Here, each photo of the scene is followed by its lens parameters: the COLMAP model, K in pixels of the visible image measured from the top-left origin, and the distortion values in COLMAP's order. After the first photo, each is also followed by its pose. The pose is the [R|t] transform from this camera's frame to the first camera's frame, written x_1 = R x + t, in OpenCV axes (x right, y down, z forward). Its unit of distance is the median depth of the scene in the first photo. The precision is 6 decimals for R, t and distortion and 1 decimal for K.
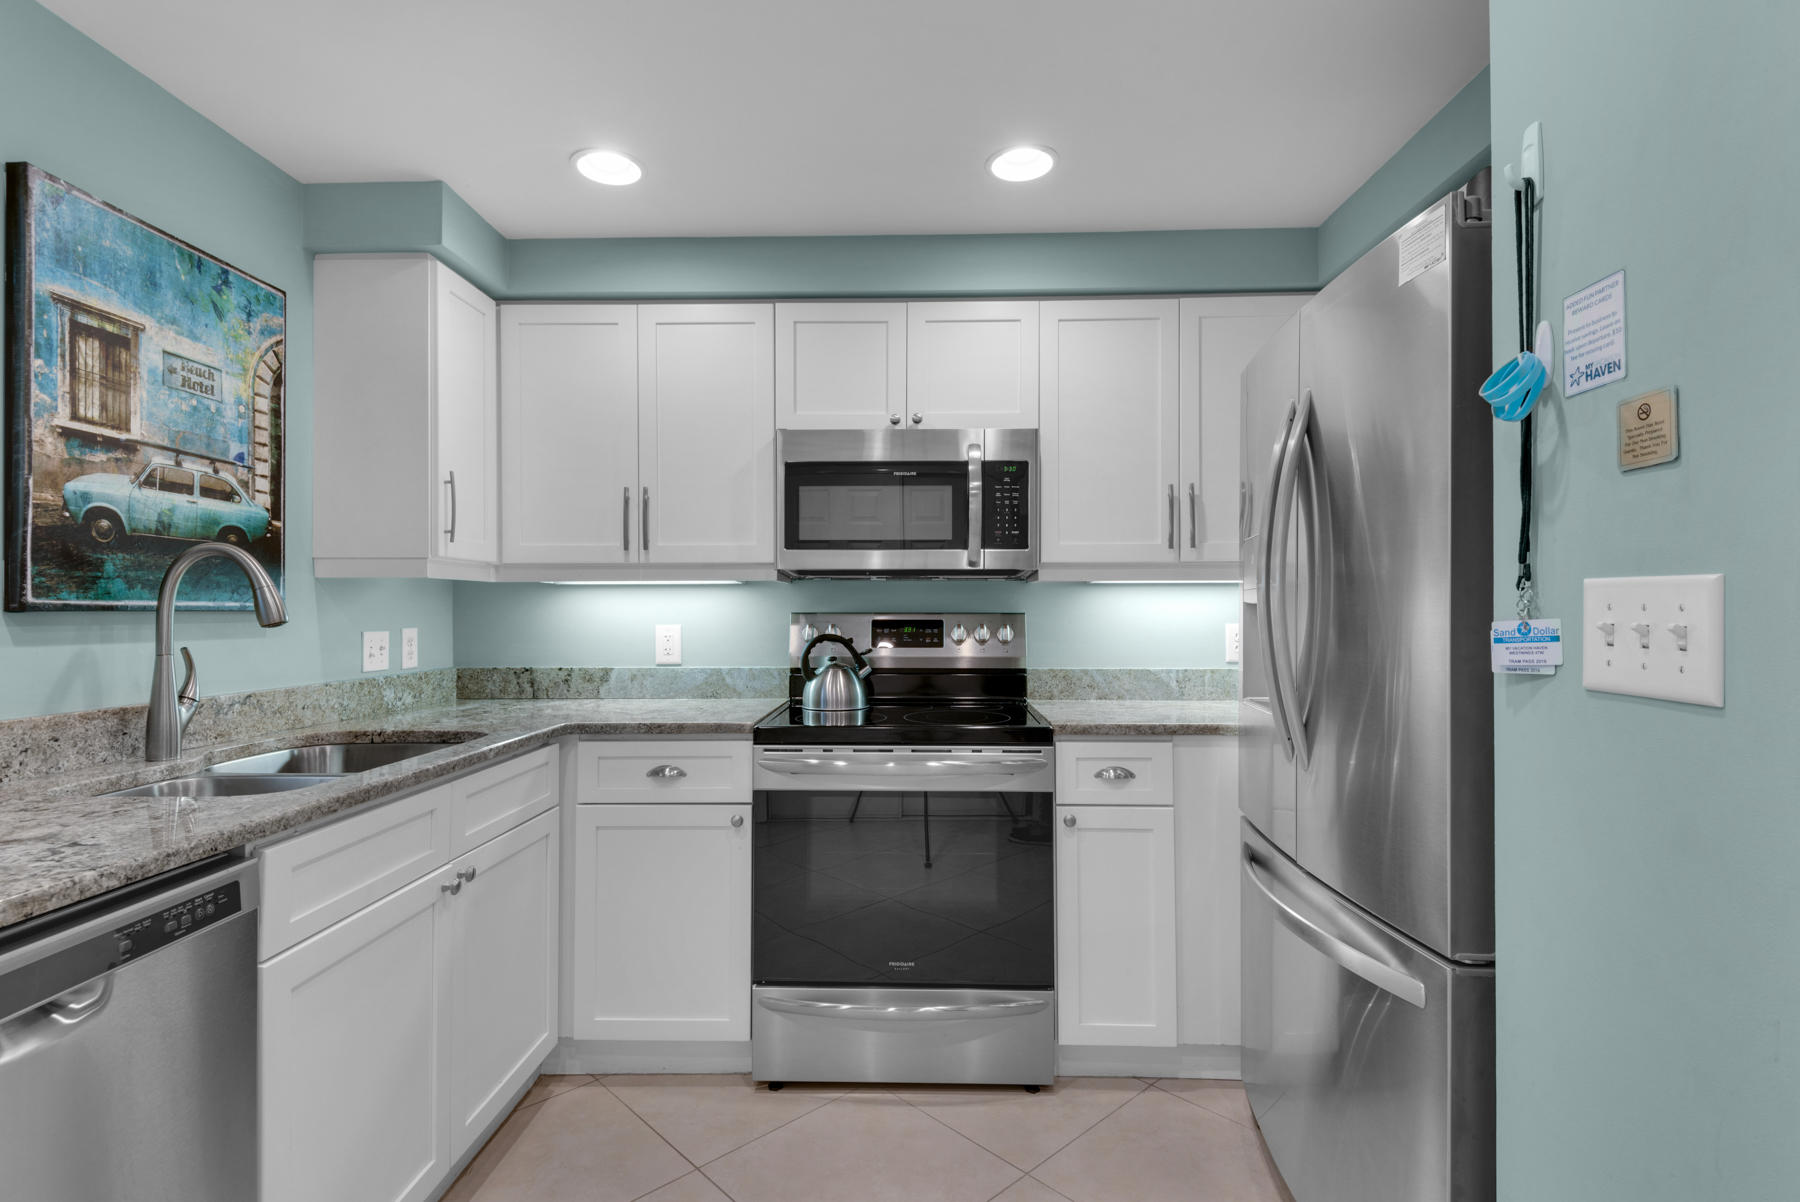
lens RADIAL K [[874.1, 0, 897.2], [0, 874.1, 606.7], [0, 0, 1]] dist [0.036345, -0.025935]
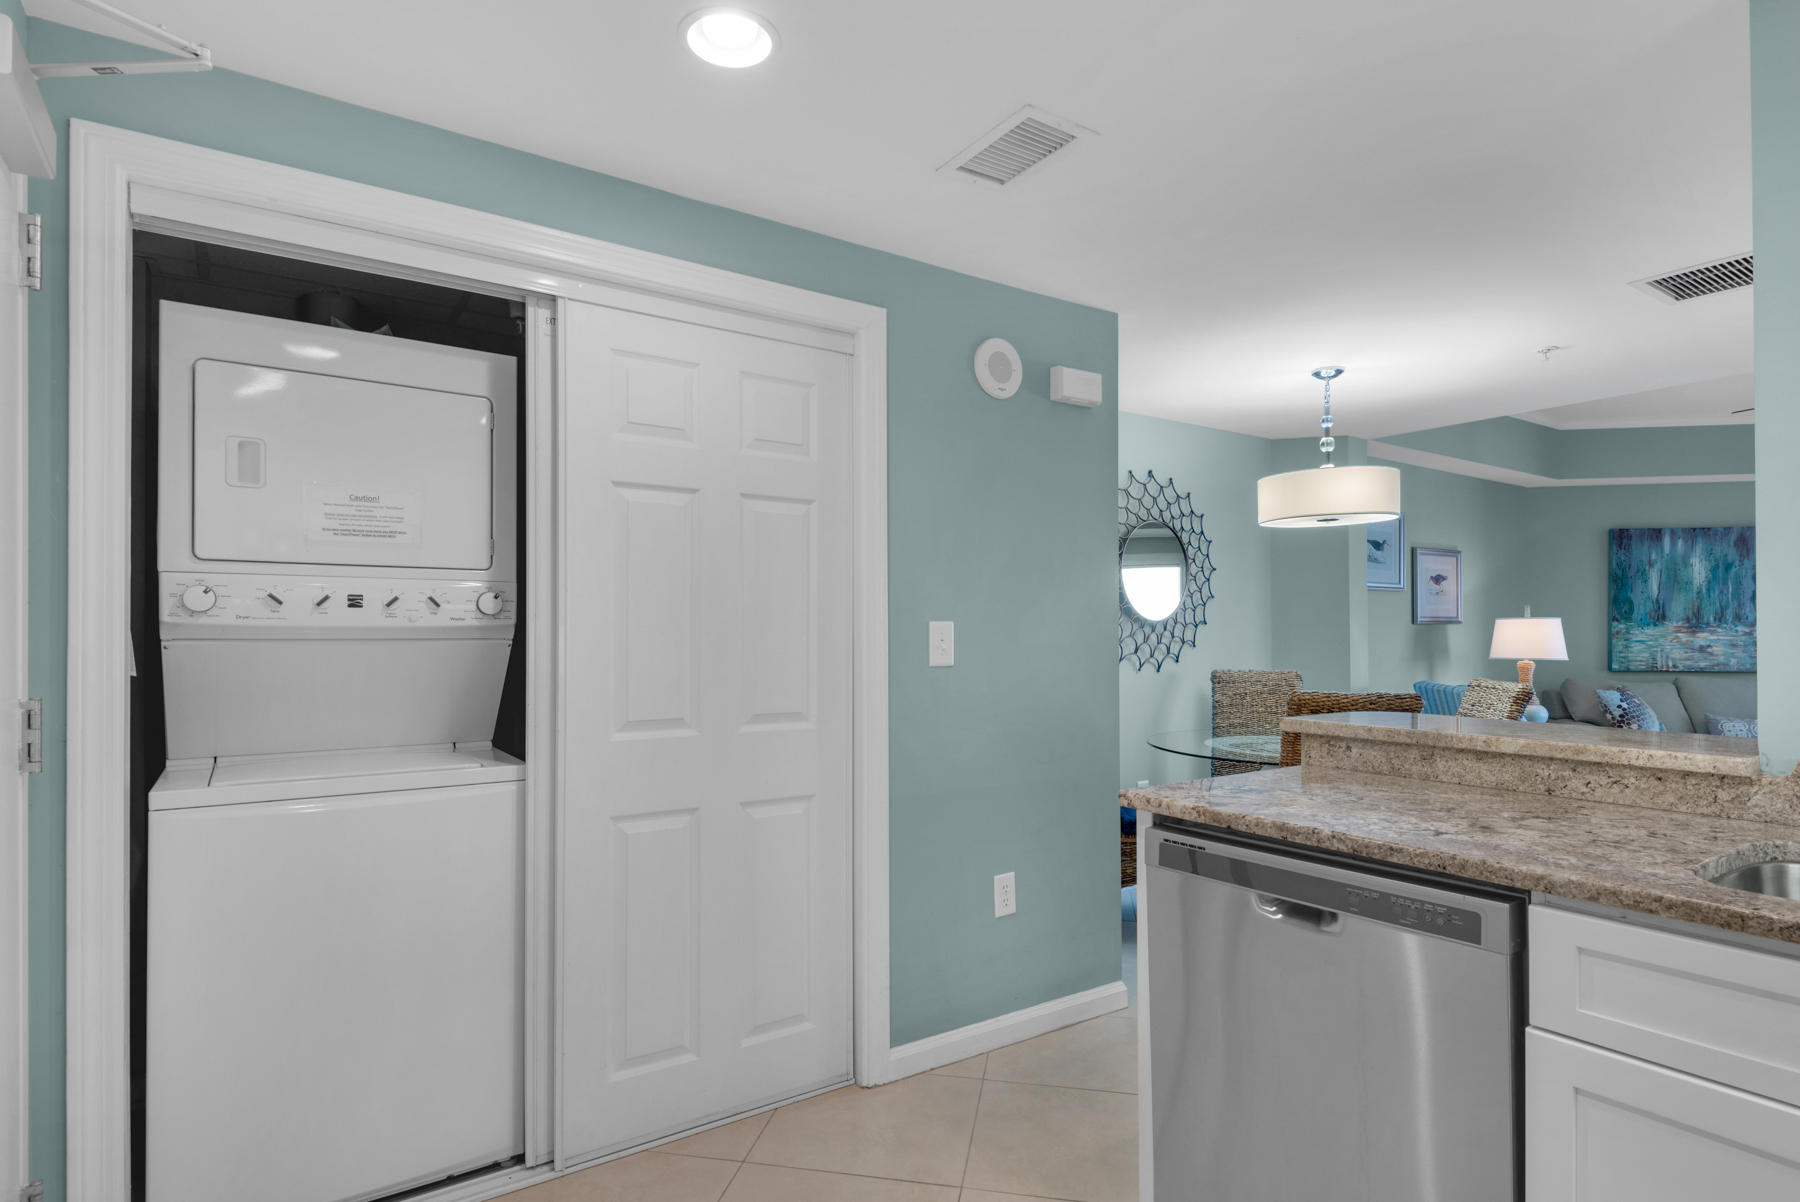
lens RADIAL K [[930.4, 0, 892.8], [0, 930.4, 626.7], [0, 0, 1]] dist [0.000192, -0.000760]
pose [[-0.810545, 0.000571, -0.585676, 0.220167], [0.006515, 0.999946, -0.008042, -0.006597], [0.585640, -0.010334, -0.810505, 0.784521]]
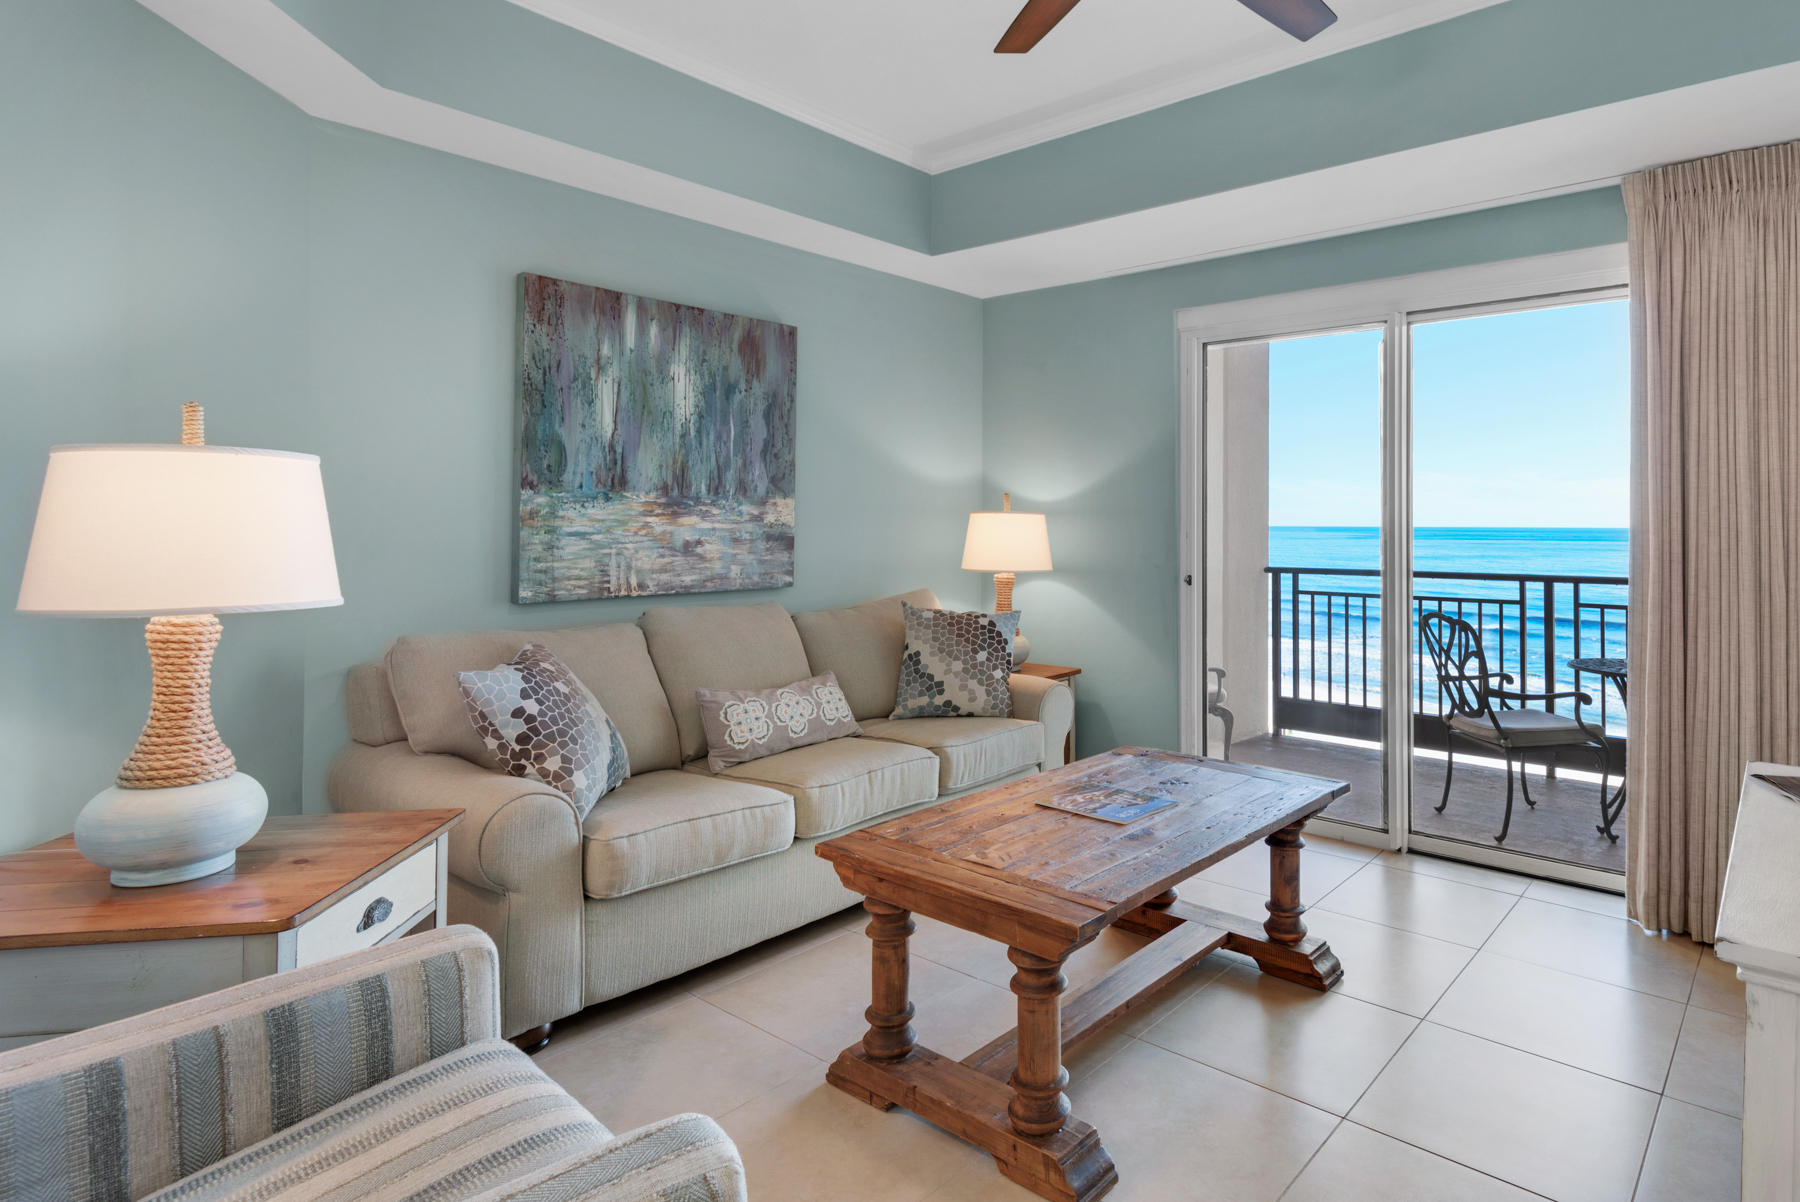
lens RADIAL K [[990.4, 0, 1065.0], [0, 990.4, 511.5], [0, 0, 1]] dist [0.056090, -0.034379]
pose [[0.165941, -0.006073, -0.986117, -1.922985], [0.000933, 0.999982, -0.006001, 0.008541], [0.986135, 0.000076, 0.165944, 0.224368]]
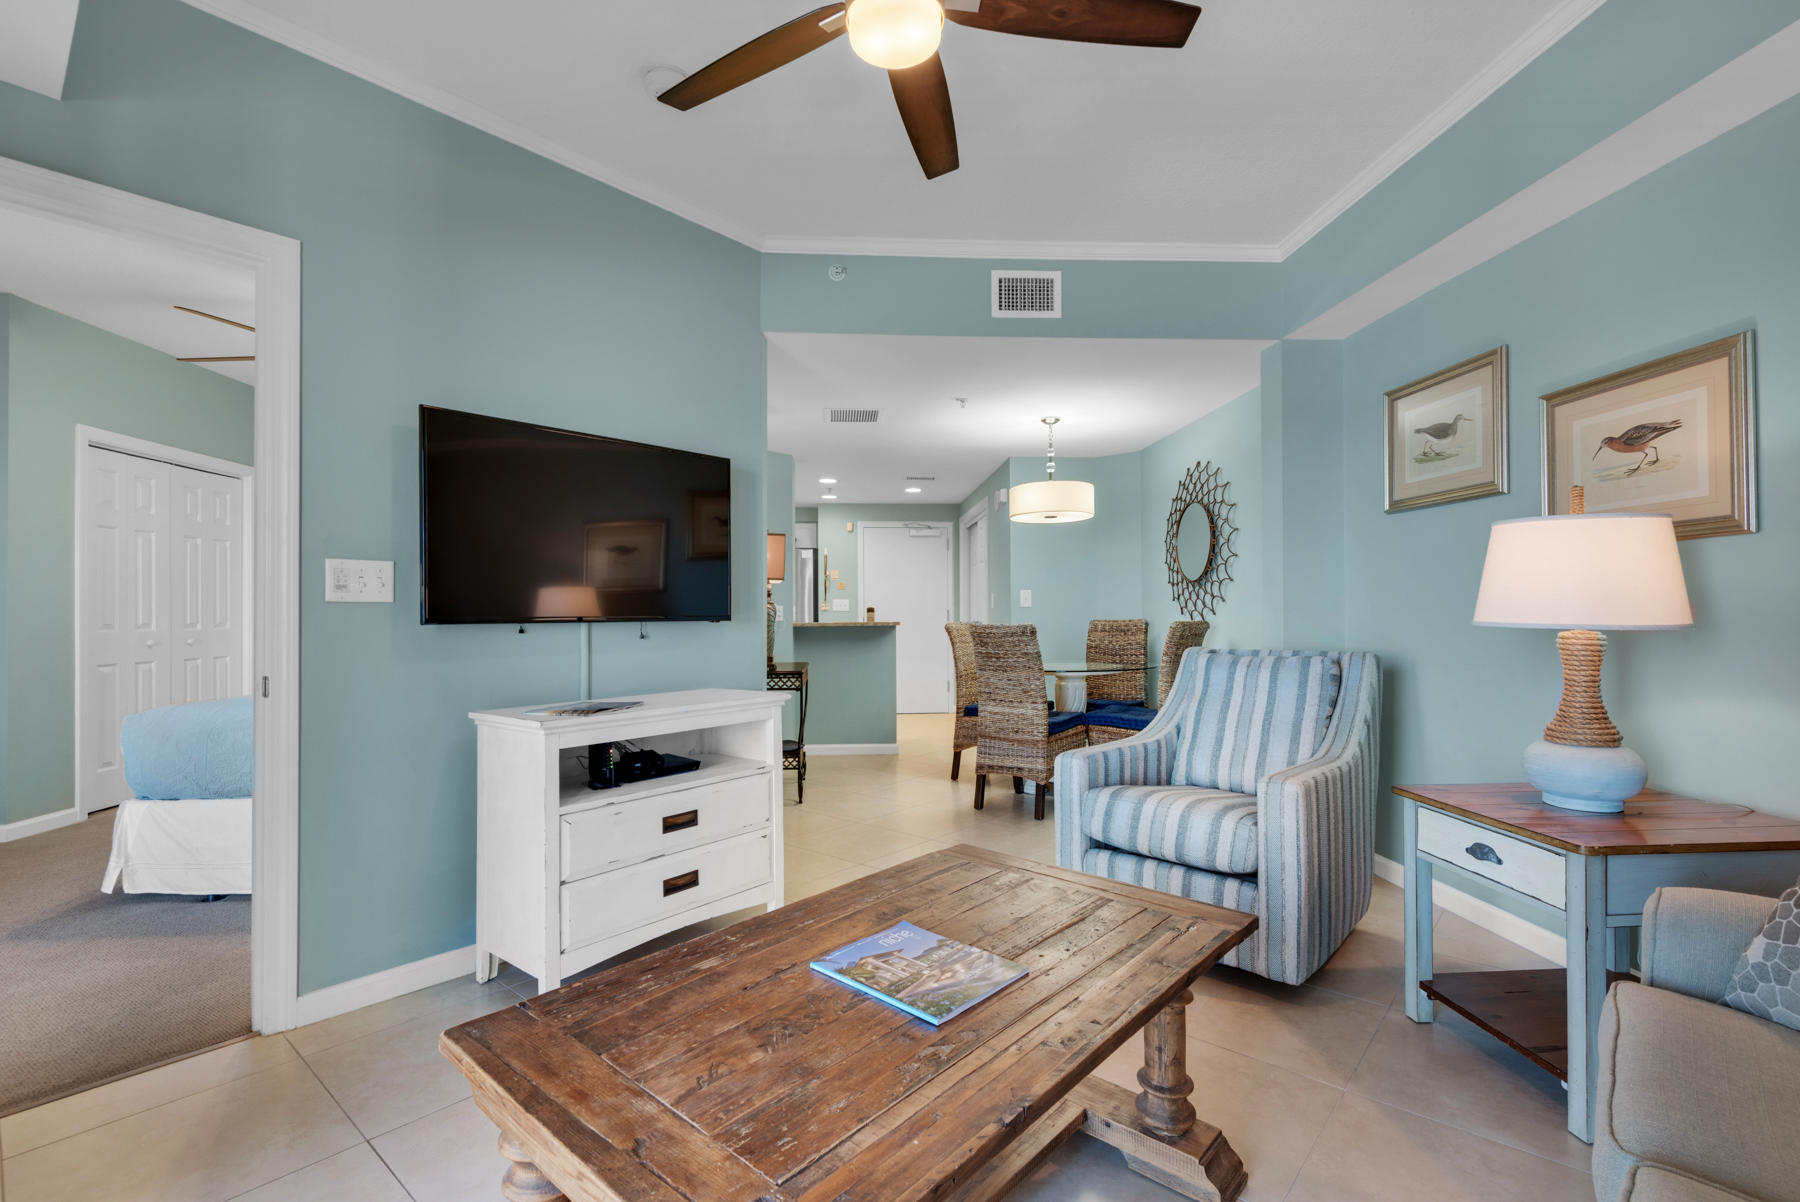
lens RADIAL K [[814.2, 0, 909.6], [0, 814.2, 607.1], [0, 0, 1]] dist [0.000277, -0.001006]
pose [[-0.116050, 0.010753, 0.993185, -3.587282], [-0.000436, 0.999941, -0.010877, 0.065760], [-0.993243, -0.001696, -0.116038, 0.532074]]
